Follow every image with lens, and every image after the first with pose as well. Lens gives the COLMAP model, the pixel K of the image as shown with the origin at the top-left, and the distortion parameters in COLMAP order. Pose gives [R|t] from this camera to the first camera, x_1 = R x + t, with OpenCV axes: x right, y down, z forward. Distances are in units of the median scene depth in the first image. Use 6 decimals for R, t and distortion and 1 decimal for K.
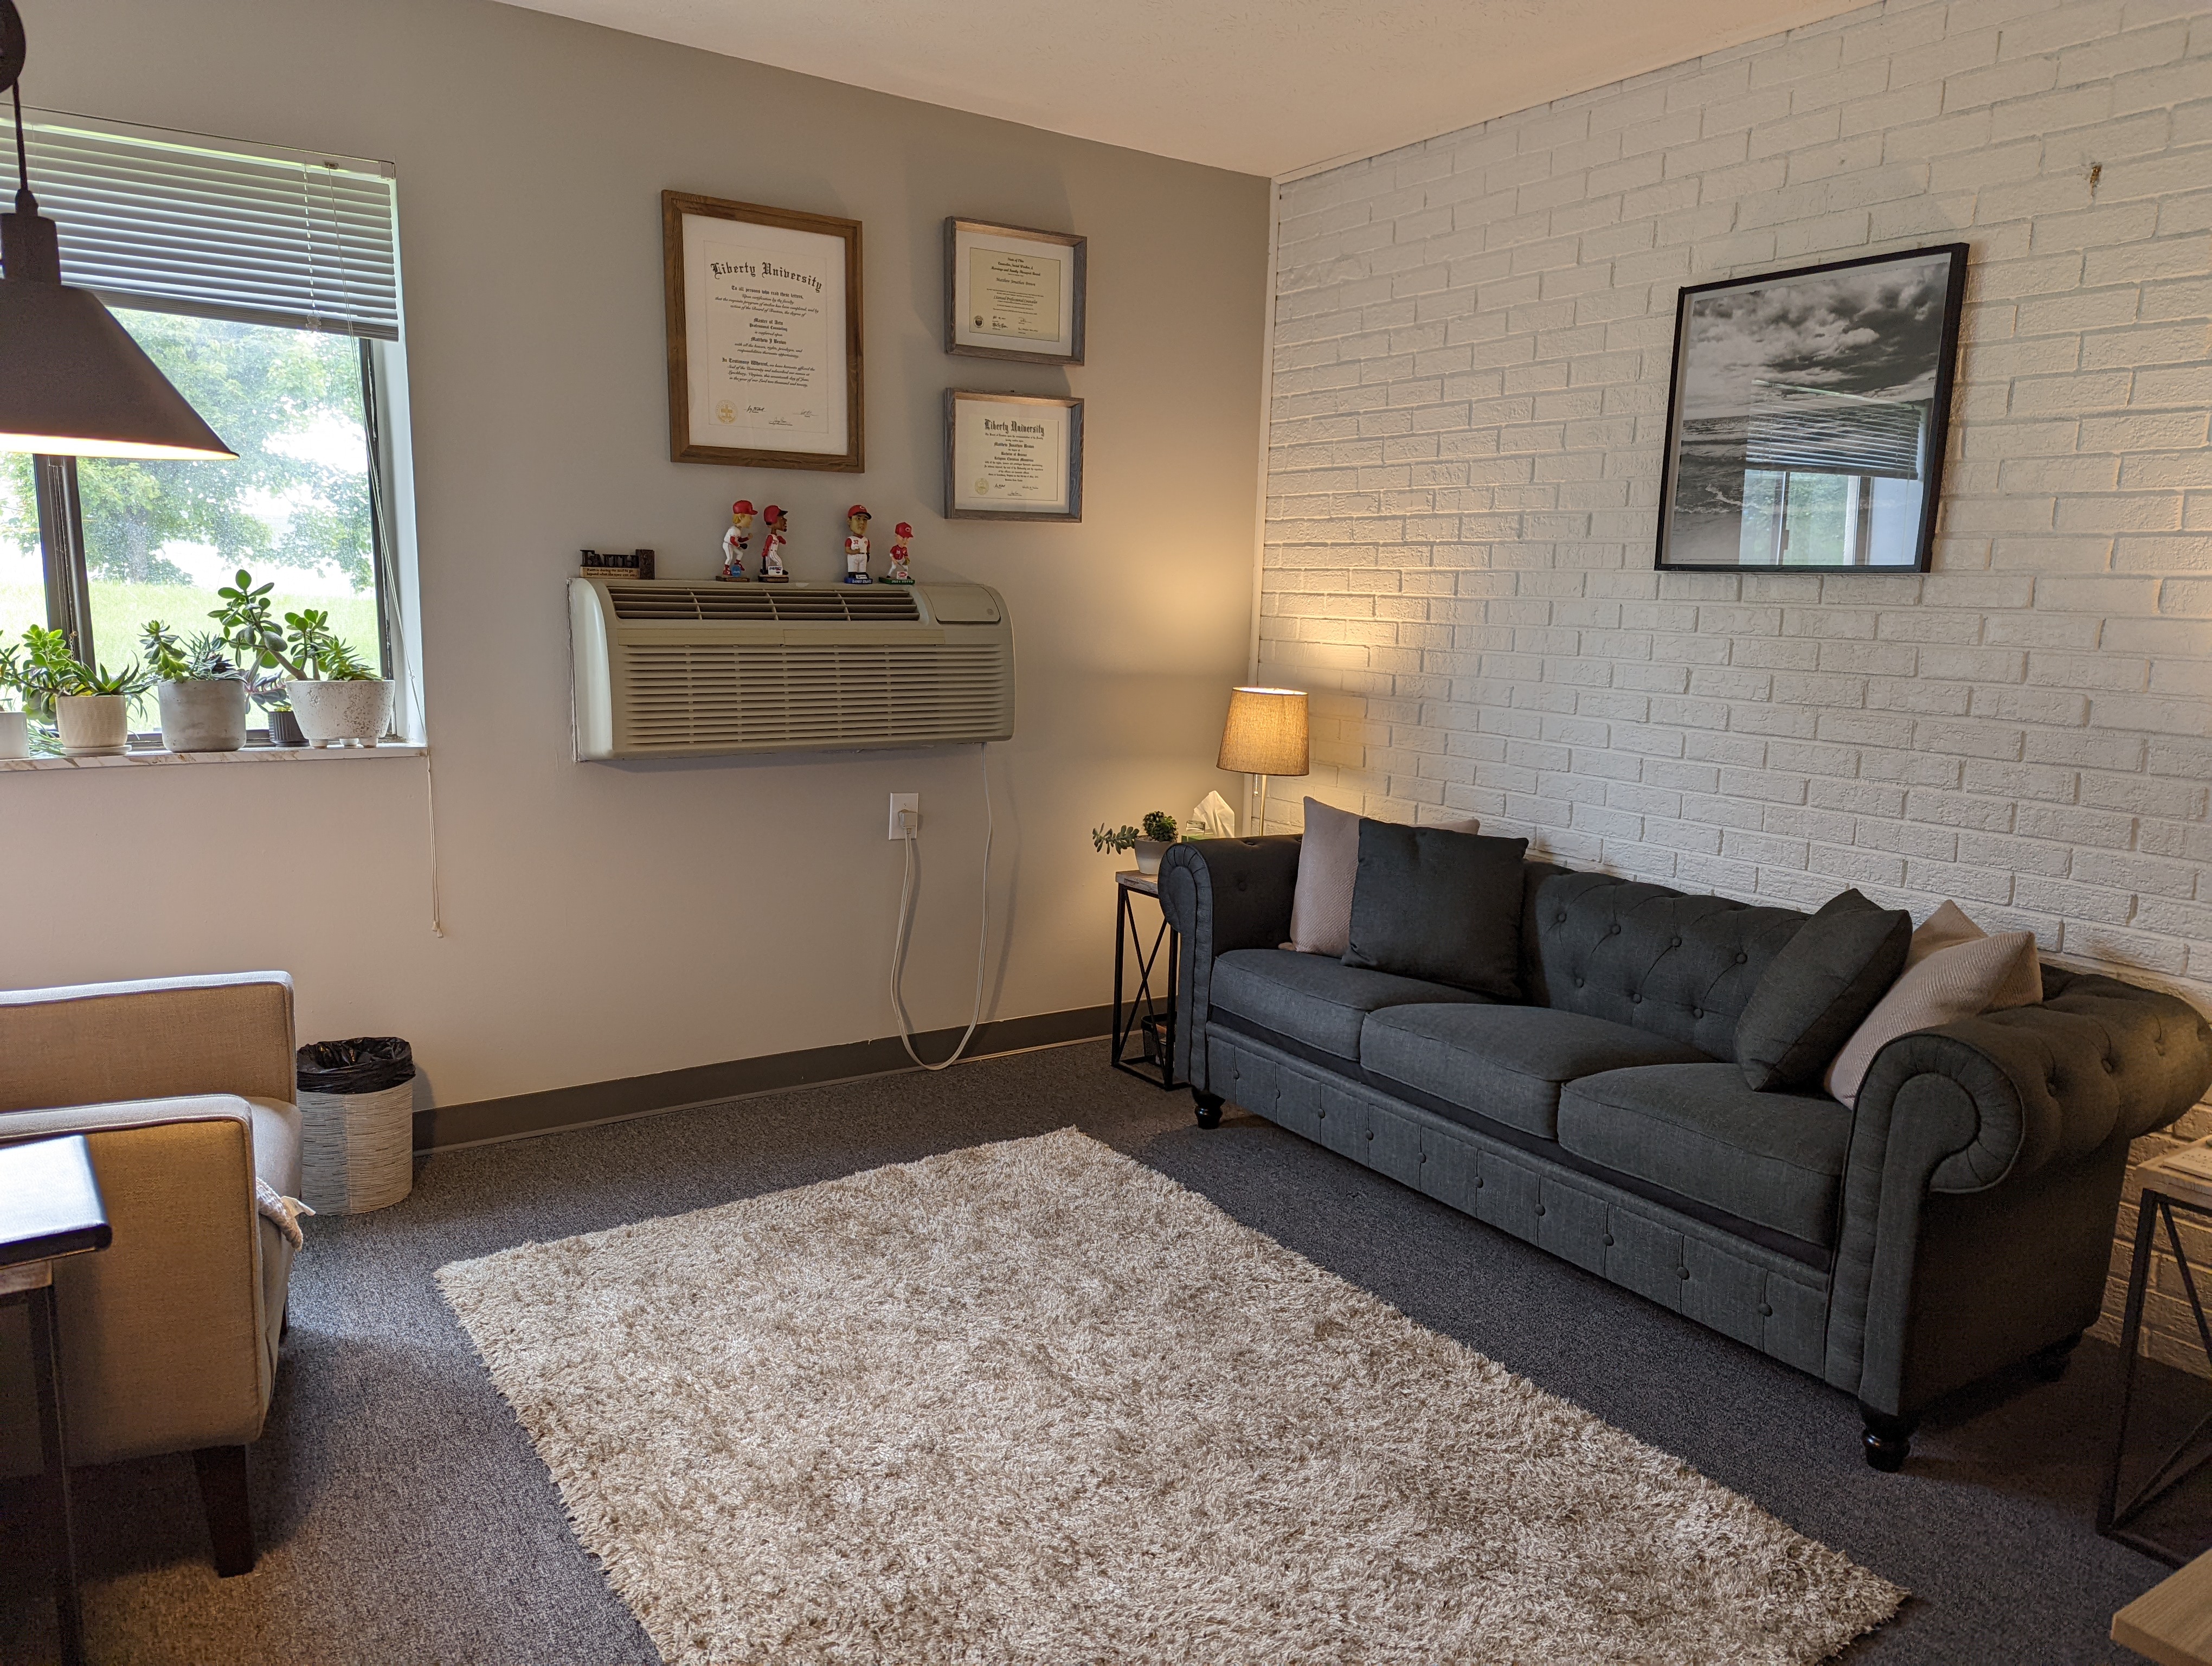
lens RADIAL K [[1580.2, 0, 1119.0], [0, 1580.2, 844.1], [0, 0, 1]] dist [0.069949, -0.067384]
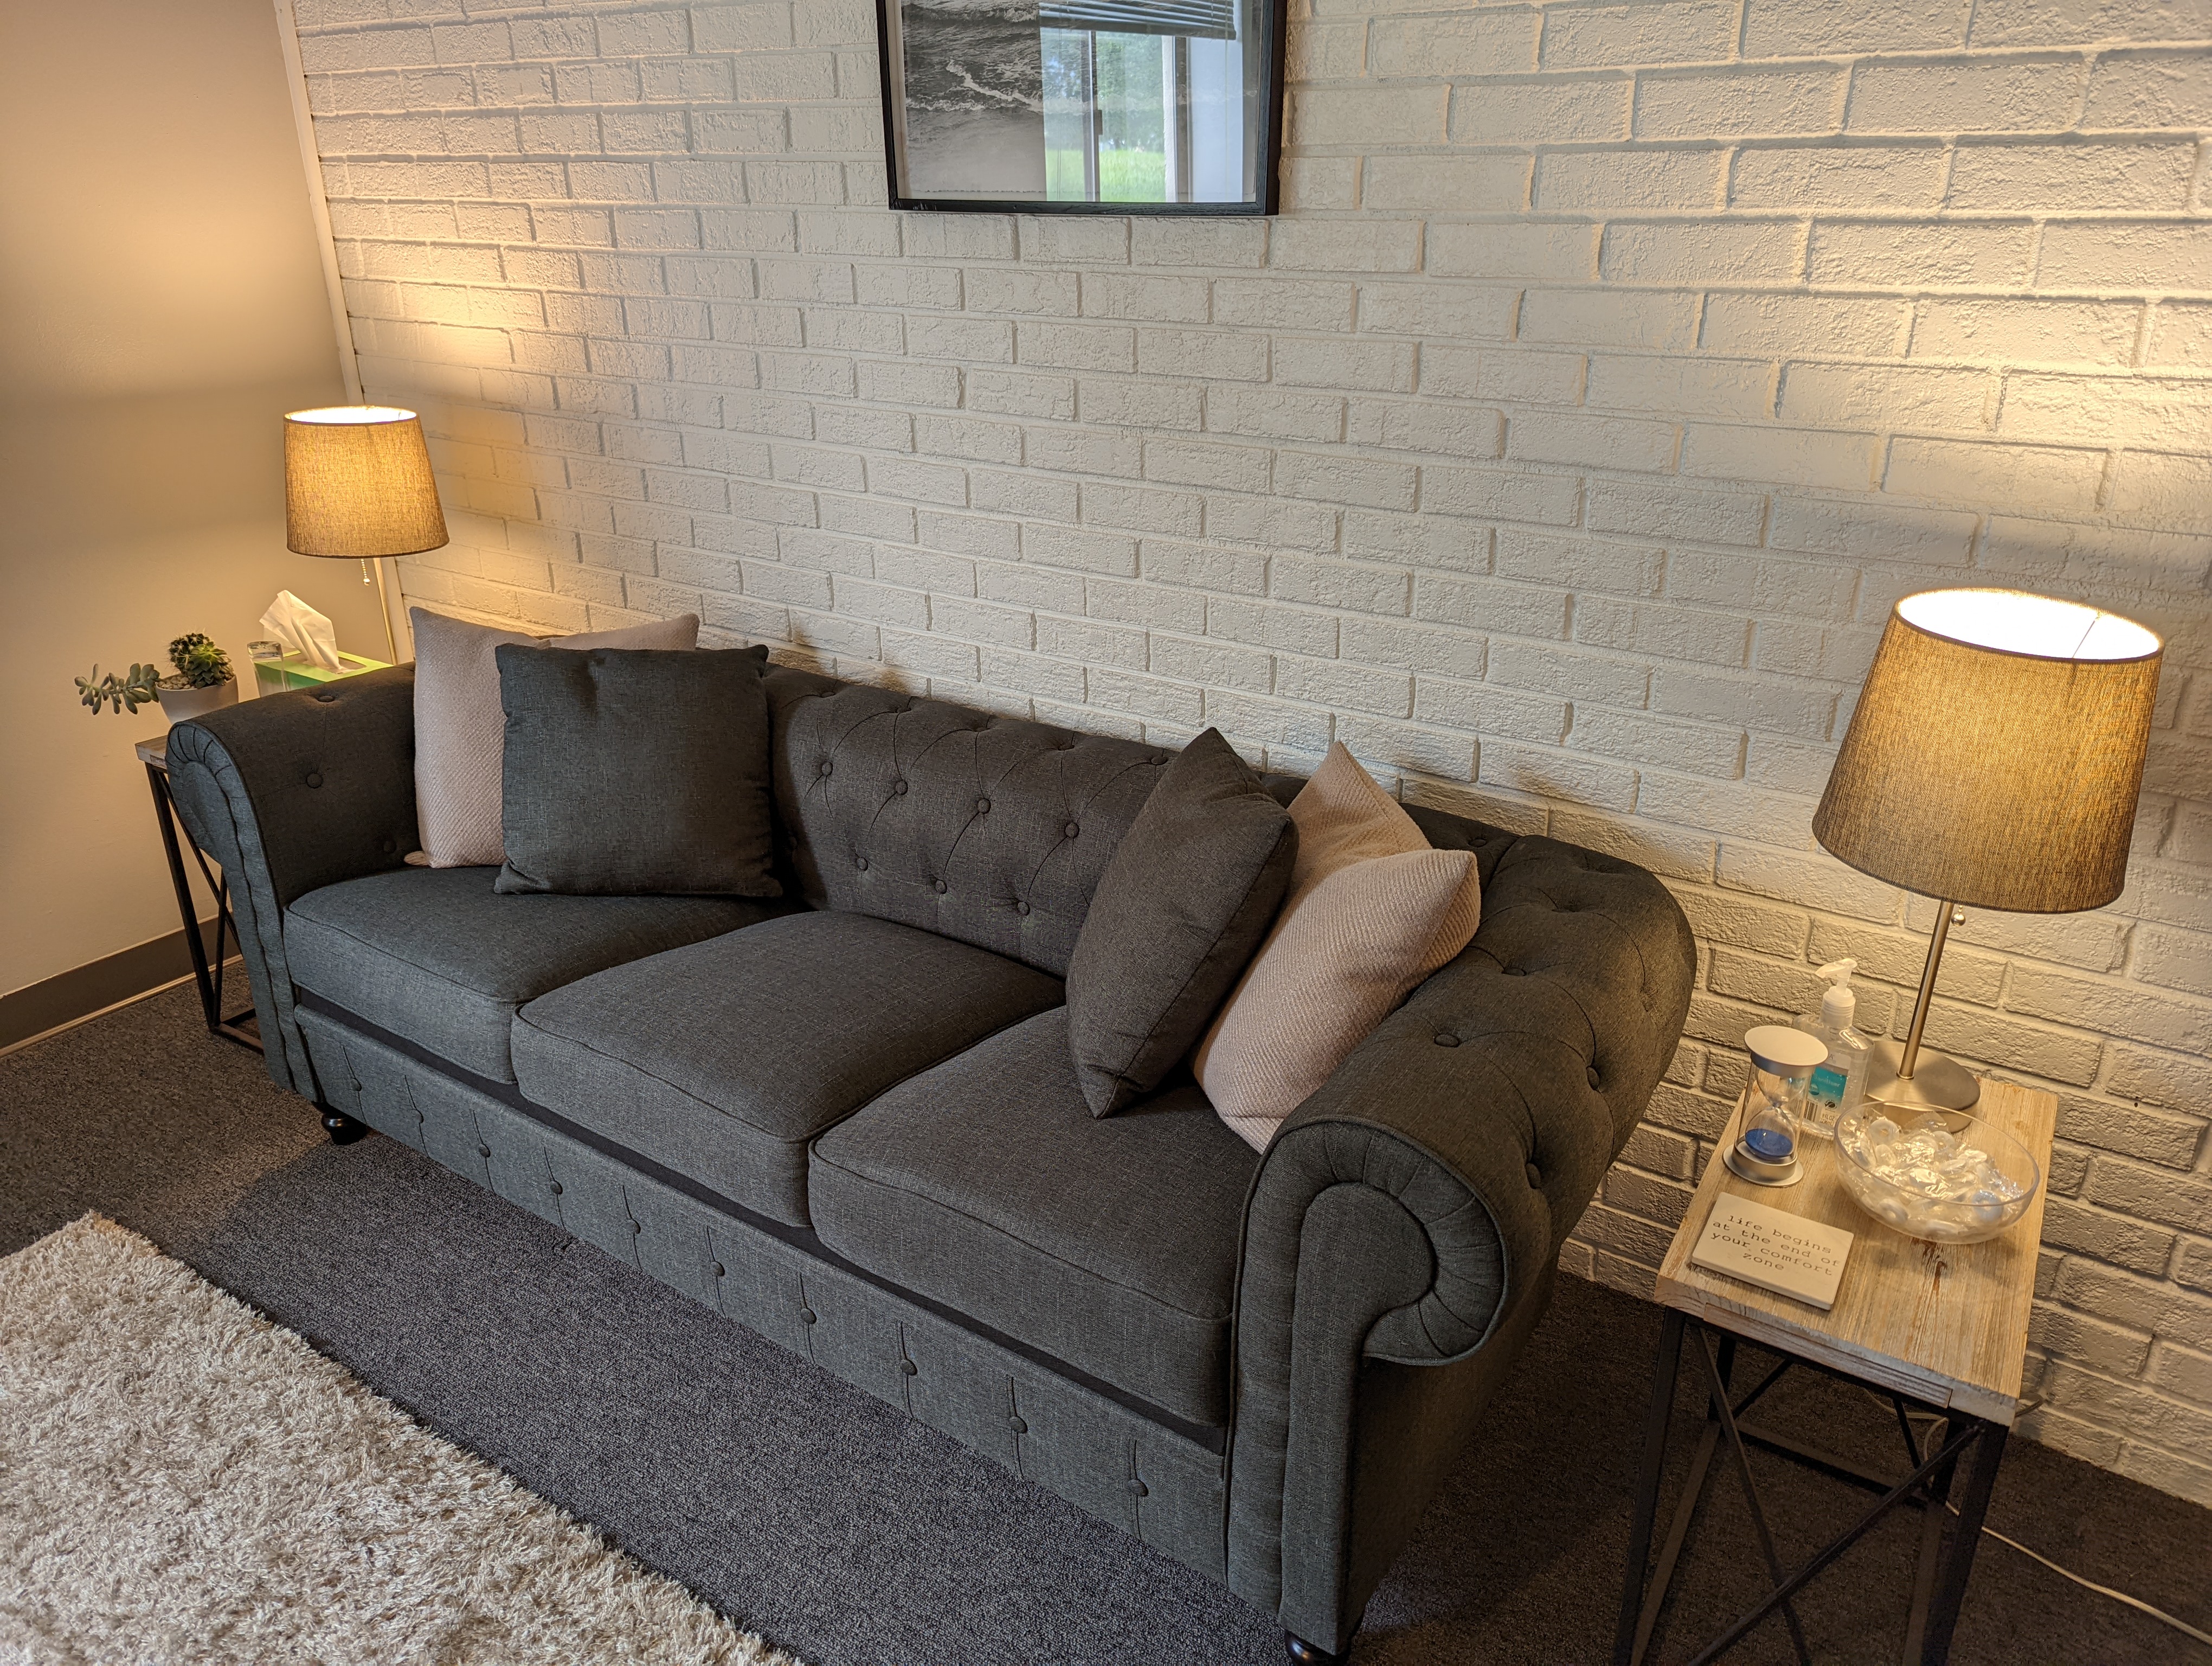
lens RADIAL K [[1580.2, 0, 1119.0], [0, 1580.2, 844.1], [0, 0, 1]] dist [0.069949, -0.067384]
pose [[0.924767, -0.178985, 0.335812, 0.181468], [0.092869, 0.961948, 0.256965, -0.093725], [-0.369027, -0.206446, 0.906200, 0.380378]]
